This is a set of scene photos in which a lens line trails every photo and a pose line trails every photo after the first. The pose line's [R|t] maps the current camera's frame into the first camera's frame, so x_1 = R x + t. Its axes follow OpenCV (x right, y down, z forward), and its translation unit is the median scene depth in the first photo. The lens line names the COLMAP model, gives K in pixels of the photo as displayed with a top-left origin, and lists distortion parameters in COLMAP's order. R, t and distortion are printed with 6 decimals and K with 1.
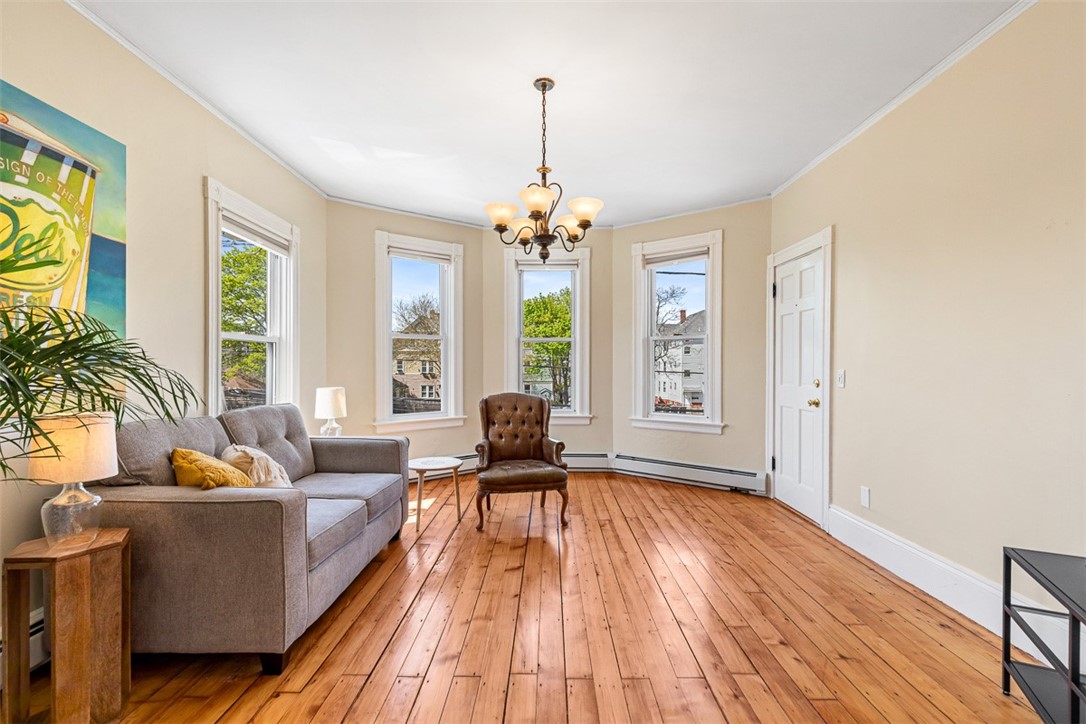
lens RADIAL K [[493.1, 0, 543.7], [0, 493.1, 367.3], [0, 0, 1]] dist [0.006513, 0.000200]
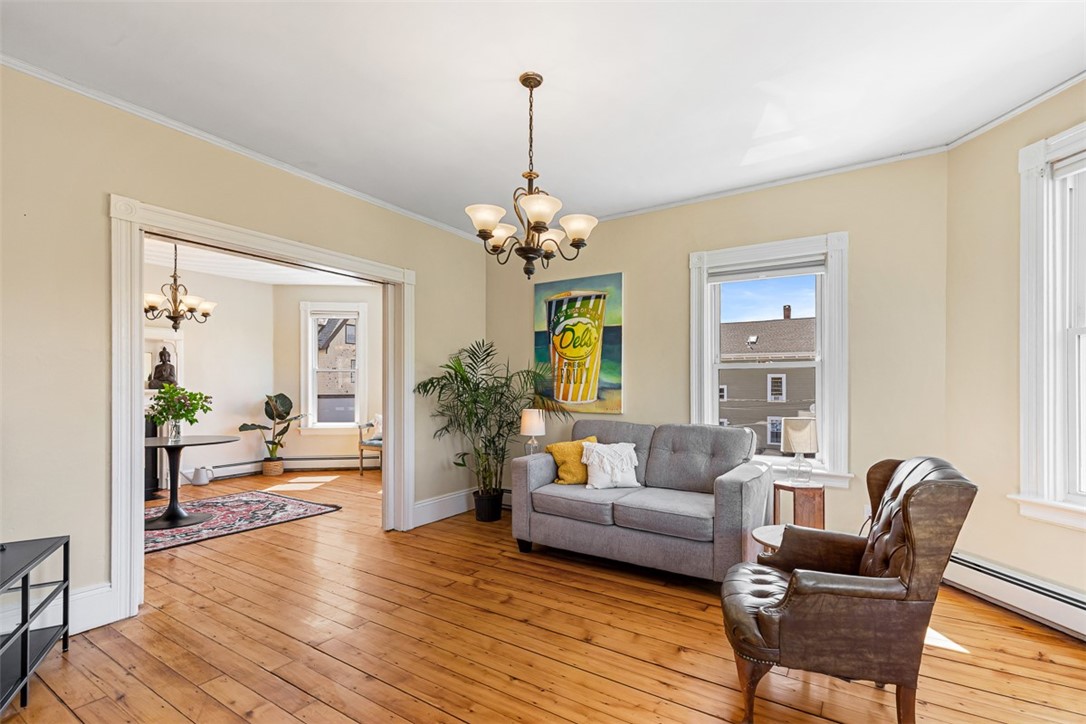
lens RADIAL K [[492.1, 0, 548.5], [0, 492.1, 386.9], [0, 0, 1]] dist [0.001482, 0.000011]
pose [[-0.525353, -0.003233, -0.850878, 0.951871], [-0.000903, 0.999994, -0.003242, -0.015226], [0.850884, -0.000935, -0.525353, 1.916273]]
